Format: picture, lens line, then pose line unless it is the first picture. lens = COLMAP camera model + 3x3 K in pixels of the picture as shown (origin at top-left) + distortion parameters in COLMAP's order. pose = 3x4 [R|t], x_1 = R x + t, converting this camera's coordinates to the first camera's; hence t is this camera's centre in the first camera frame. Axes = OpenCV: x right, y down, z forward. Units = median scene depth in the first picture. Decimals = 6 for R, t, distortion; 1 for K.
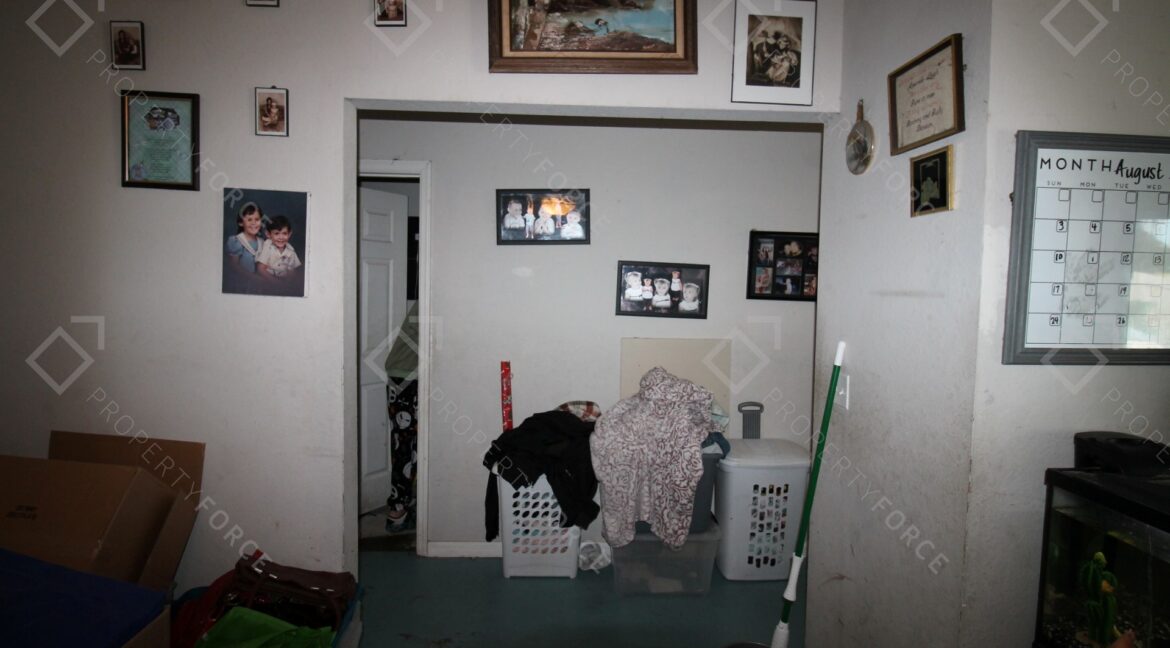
lens RADIAL K [[553.3, 0, 593.7], [0, 553.3, 309.2], [0, 0, 1]] dist [-0.002476, -0.008031]
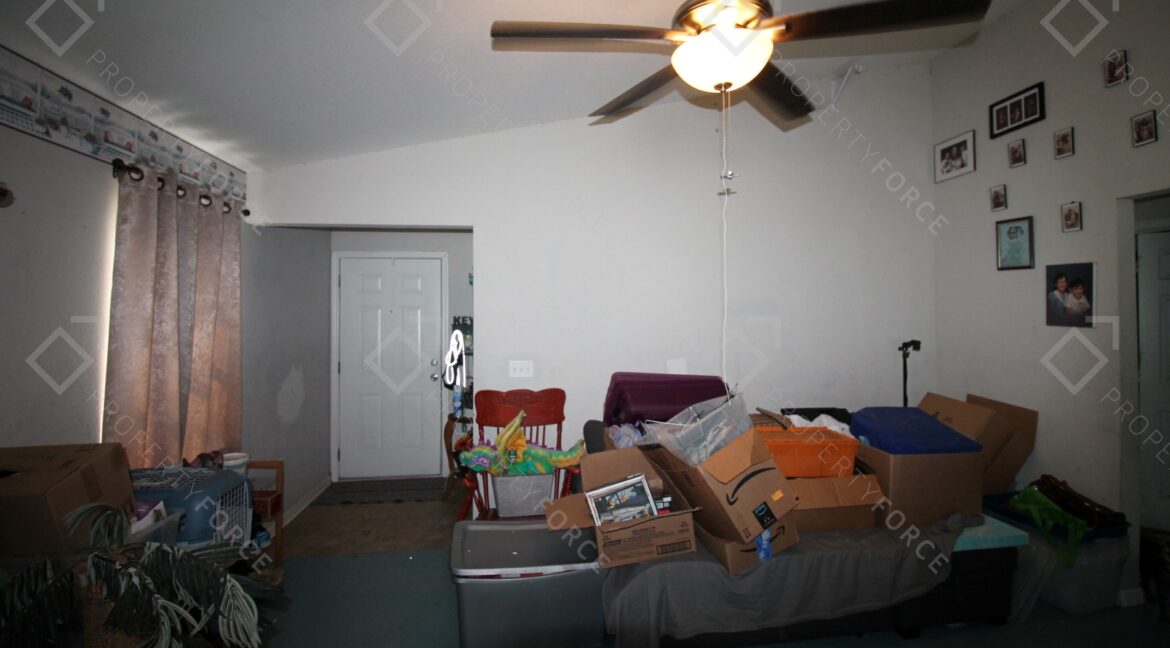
lens RADIAL K [[553.3, 0, 596.4], [0, 553.3, 303.4], [0, 0, 1]] dist [-0.002476, -0.008031]
pose [[0.103549, -0.042932, -0.993697, 0.910329], [-0.036486, 0.998232, -0.046930, 0.035227], [0.993955, 0.041116, 0.101800, -0.592039]]
